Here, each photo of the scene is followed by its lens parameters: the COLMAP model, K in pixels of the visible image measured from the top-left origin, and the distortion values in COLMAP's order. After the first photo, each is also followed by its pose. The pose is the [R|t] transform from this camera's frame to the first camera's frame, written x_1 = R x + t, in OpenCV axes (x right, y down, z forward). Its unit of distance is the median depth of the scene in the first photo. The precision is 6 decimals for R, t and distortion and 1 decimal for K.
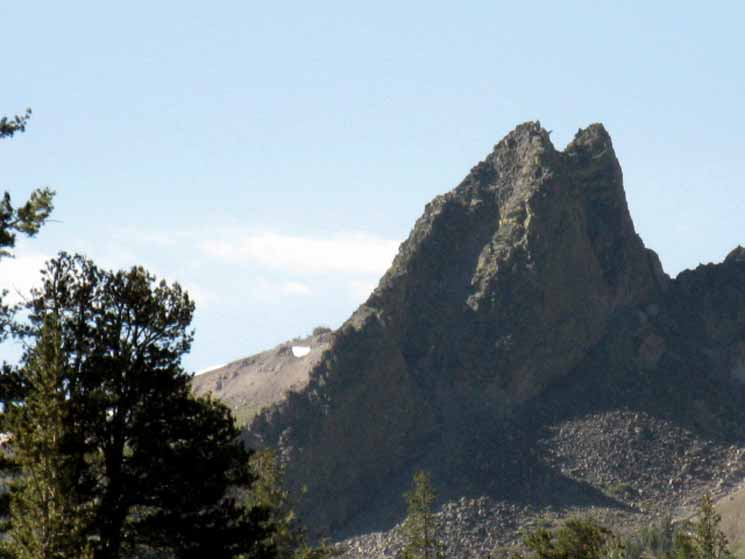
lens RADIAL K [[4685.6, 0, 372.8], [0, 4685.6, 279.1], [0, 0, 1]] dist [2.369936, 0.000000]
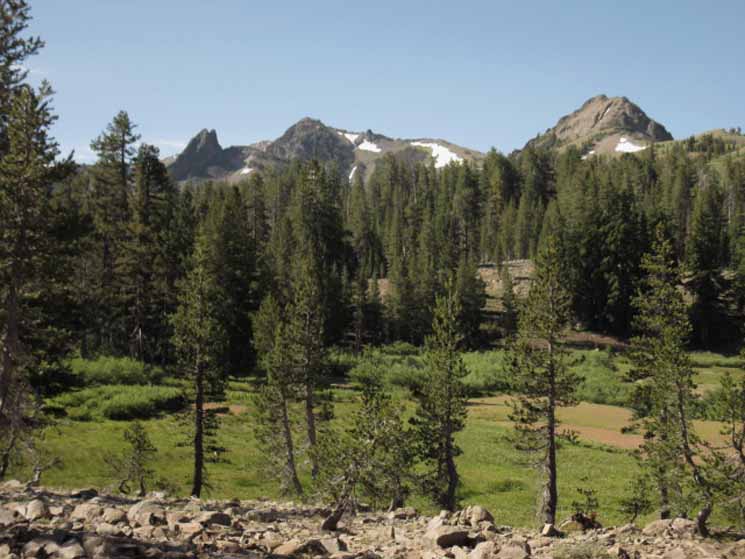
lens RADIAL K [[1285.0, 0, 373.6], [0, 1285.0, 278.4], [0, 0, 1]] dist [0.198634, 0.000000]
pose [[0.984785, 0.025099, 0.171957, -0.052700], [-0.044776, 0.992753, 0.111523, -0.037790], [-0.167912, -0.117526, 0.978771, -1.148359]]
